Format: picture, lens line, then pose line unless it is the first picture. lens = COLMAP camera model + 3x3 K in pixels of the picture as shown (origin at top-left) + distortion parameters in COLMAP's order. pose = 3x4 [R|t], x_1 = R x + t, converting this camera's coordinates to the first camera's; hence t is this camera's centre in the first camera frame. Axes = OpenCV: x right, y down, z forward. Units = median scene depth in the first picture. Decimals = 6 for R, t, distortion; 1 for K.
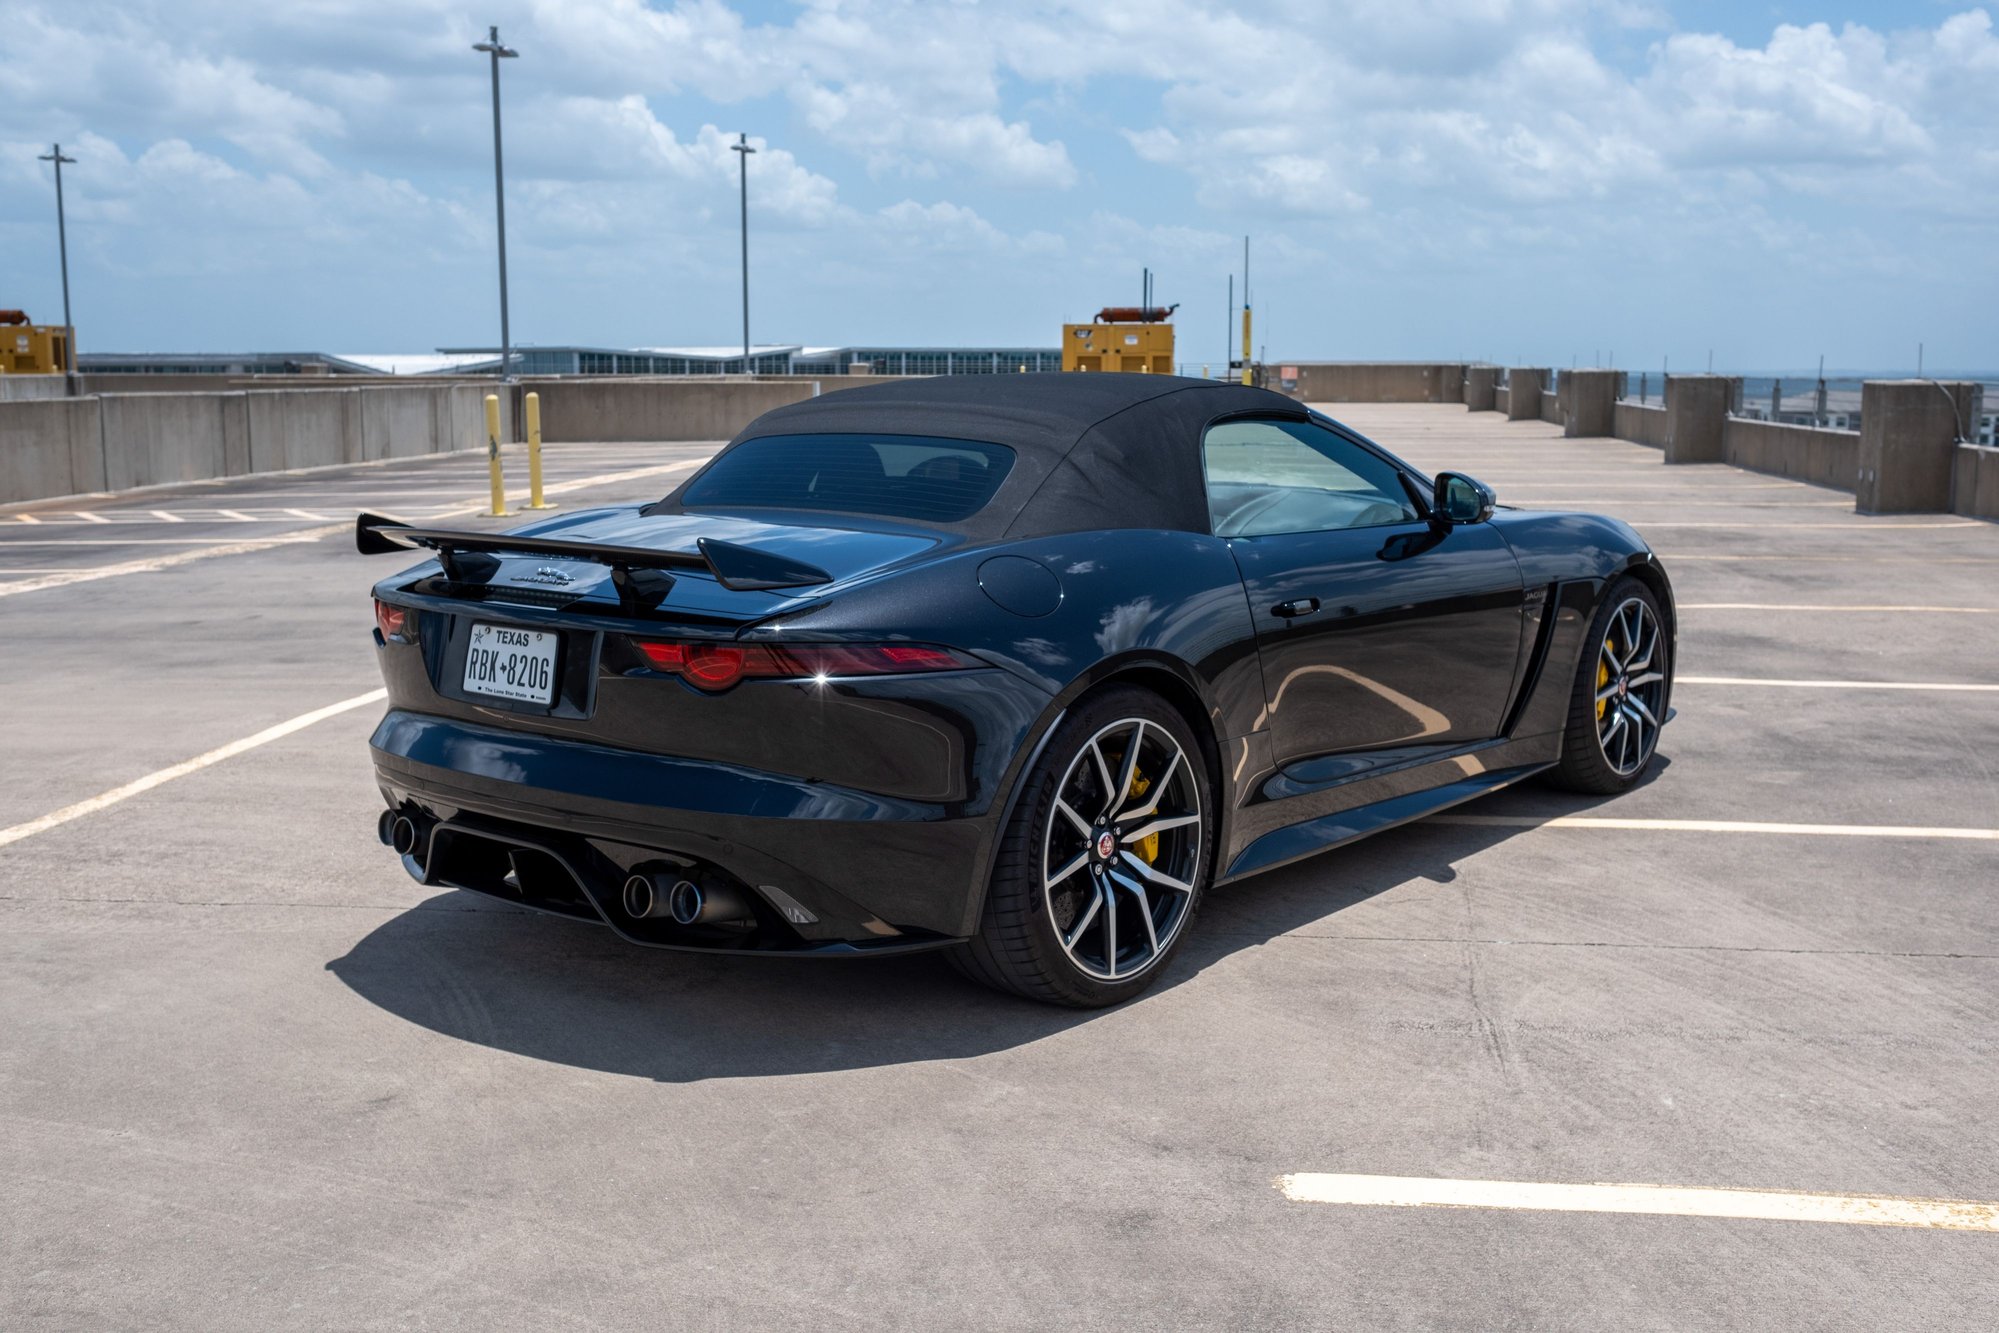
lens RADIAL K [[2017.4, 0, 1001.6], [0, 2017.4, 614.0], [0, 0, 1]] dist [-0.010556, 0.013844]
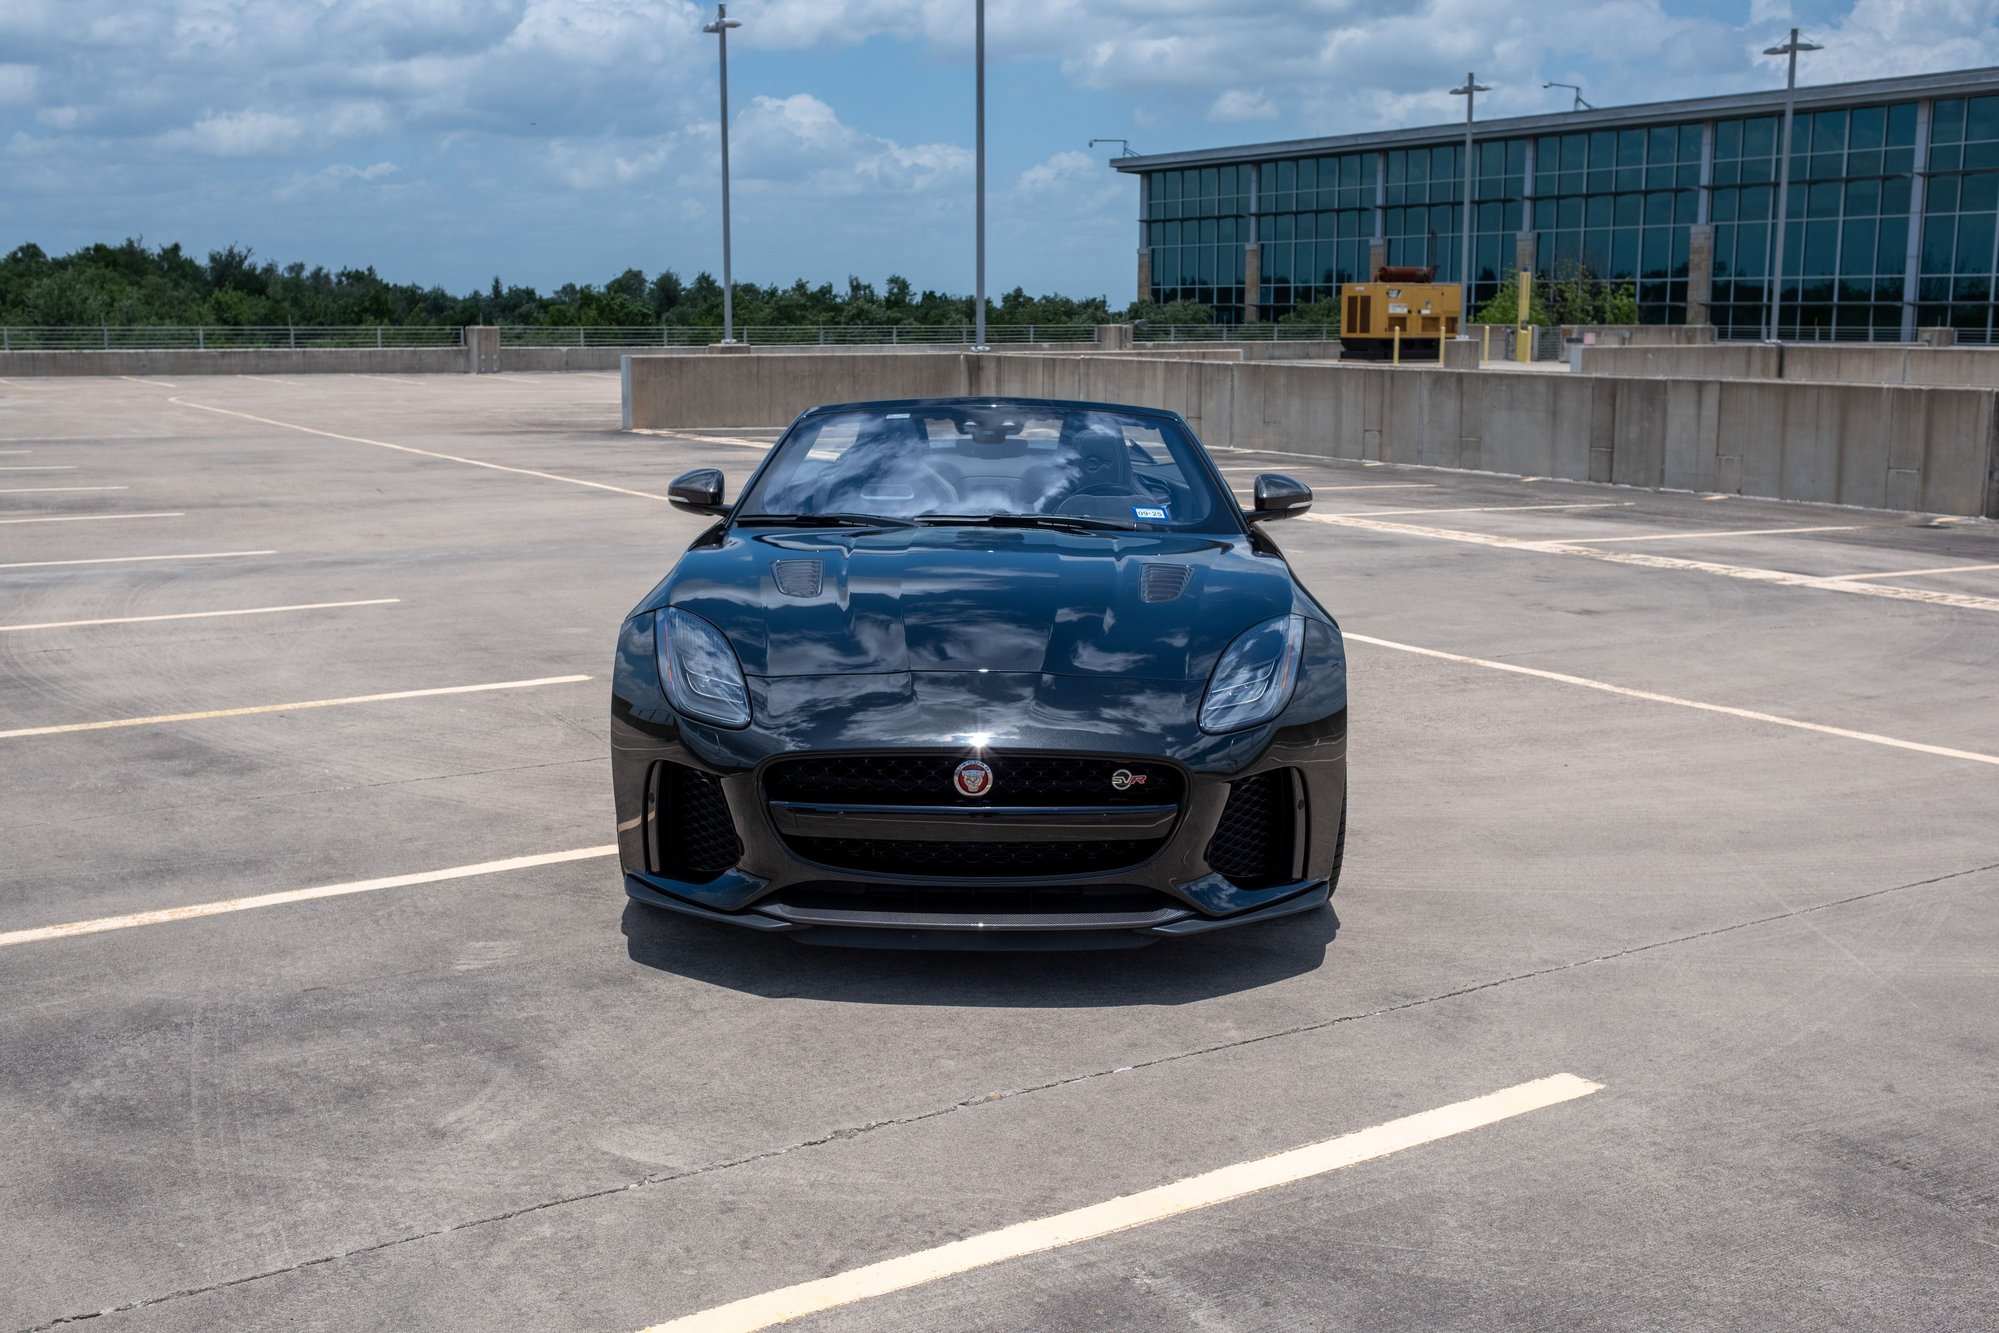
lens RADIAL K [[2022.3, 0, 1000.1], [0, 2022.3, 665.3], [0, 0, 1]] dist [-0.011052, 0.019876]
pose [[-0.765915, 0.109750, -0.633505, 1.077522], [-0.082293, 0.960484, 0.265891, -0.364497], [0.637653, 0.255783, -0.726618, 2.516990]]
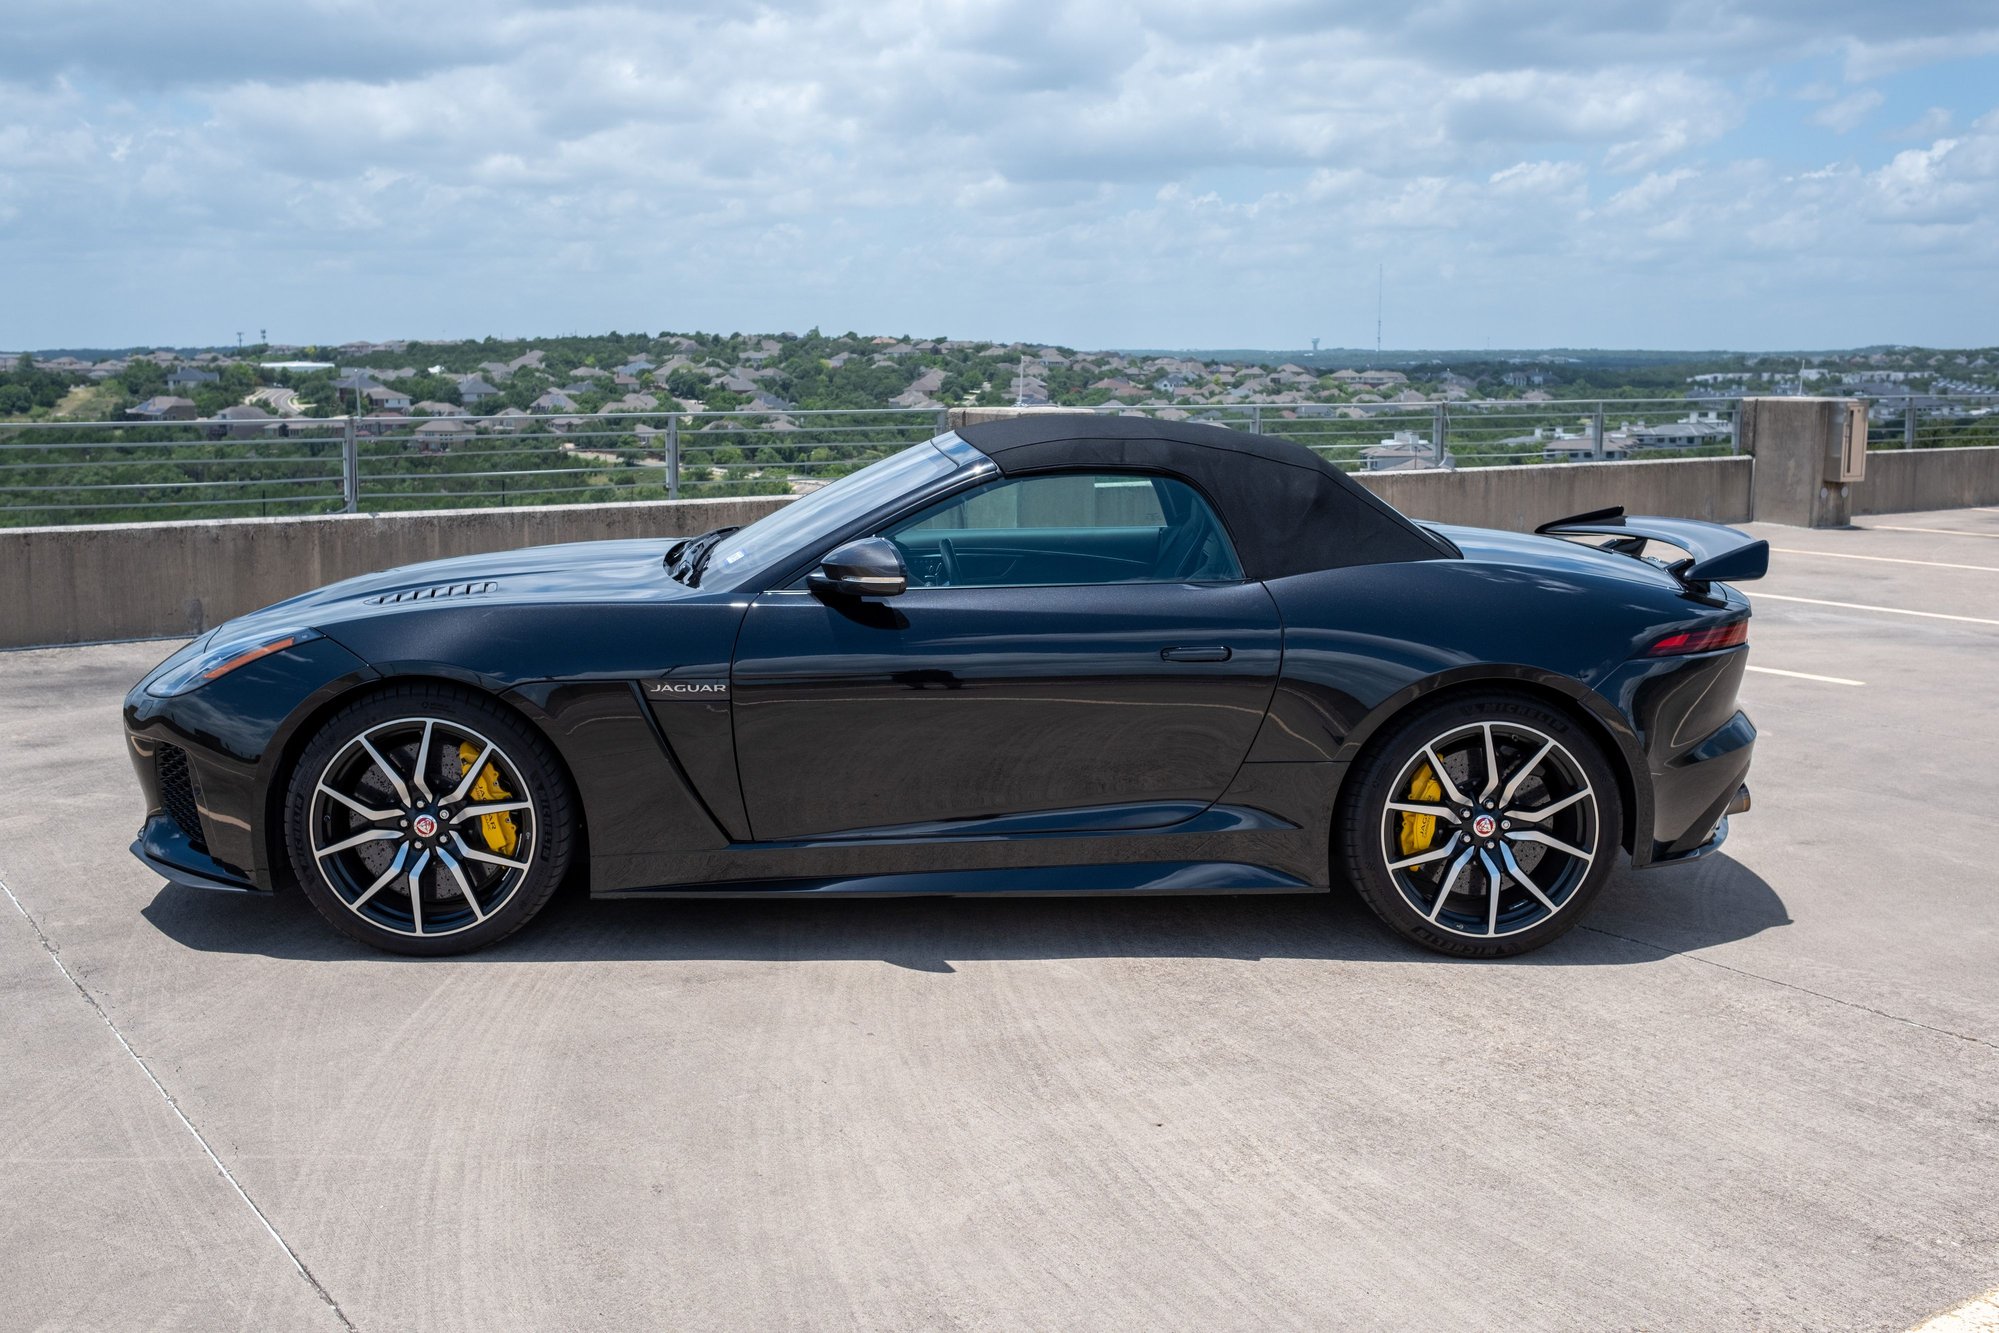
lens RADIAL K [[2032.7, 0, 1018.8], [0, 2032.7, 667.6], [0, 0, 1]] dist [-0.005732, 0.018369]
pose [[-0.678999, -0.111867, 0.725566, -0.945756], [0.088995, 0.968491, 0.232604, -0.310996], [-0.728725, 0.222510, -0.647649, 2.234790]]
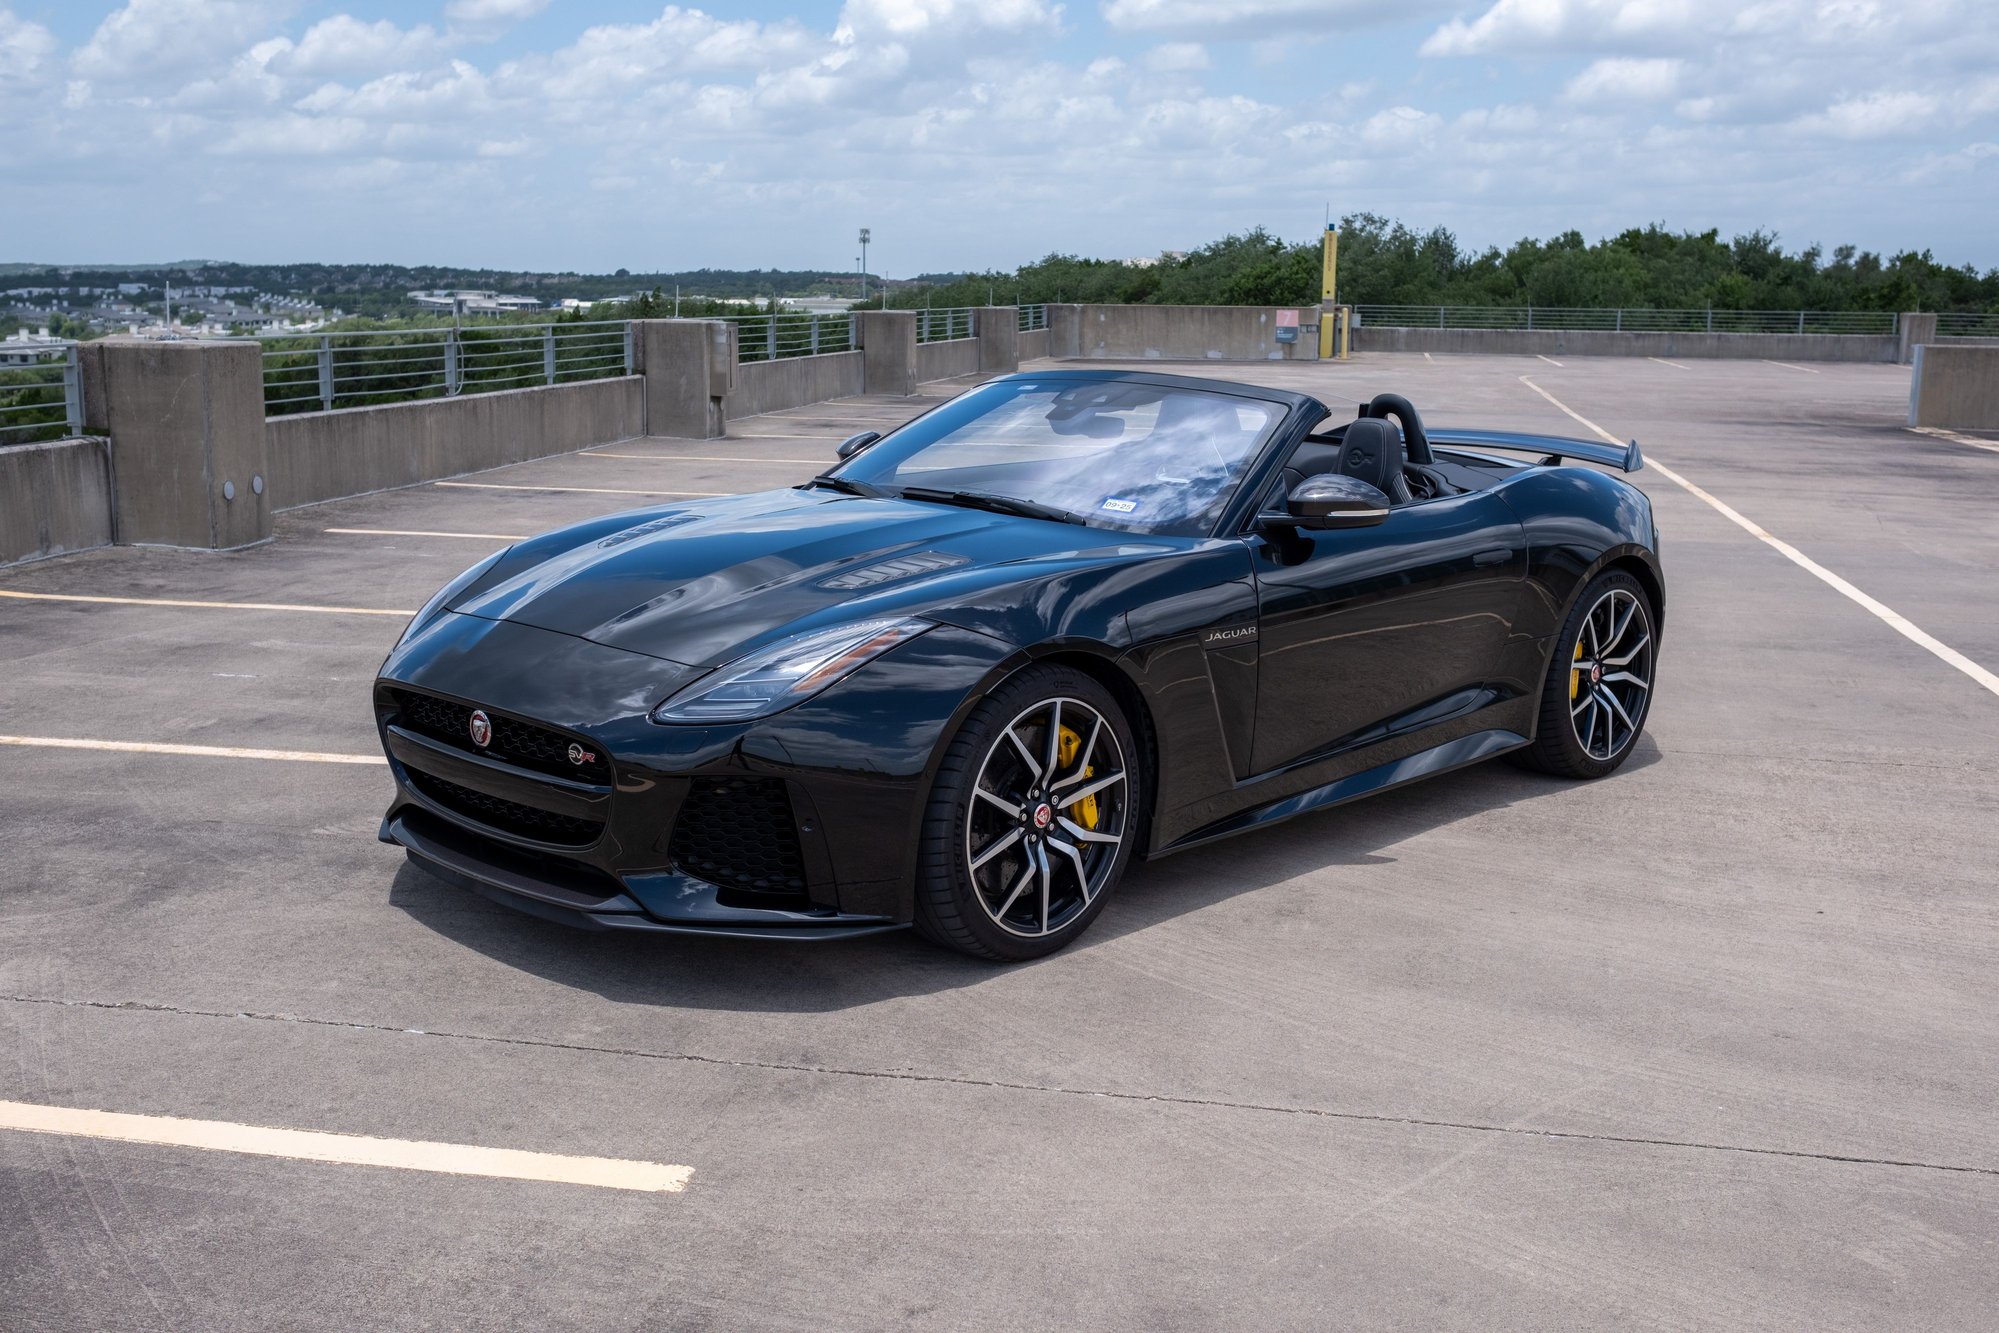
lens RADIAL K [[2028.1, 0, 1006.4], [0, 2028.1, 665.4], [0, 0, 1]] dist [-0.003448, 0.017878]
pose [[-0.998743, -0.019913, 0.045989, 0.103423], [-0.004933, 0.952274, 0.305203, -0.386603], [-0.049872, 0.304593, -0.951176, 2.752134]]
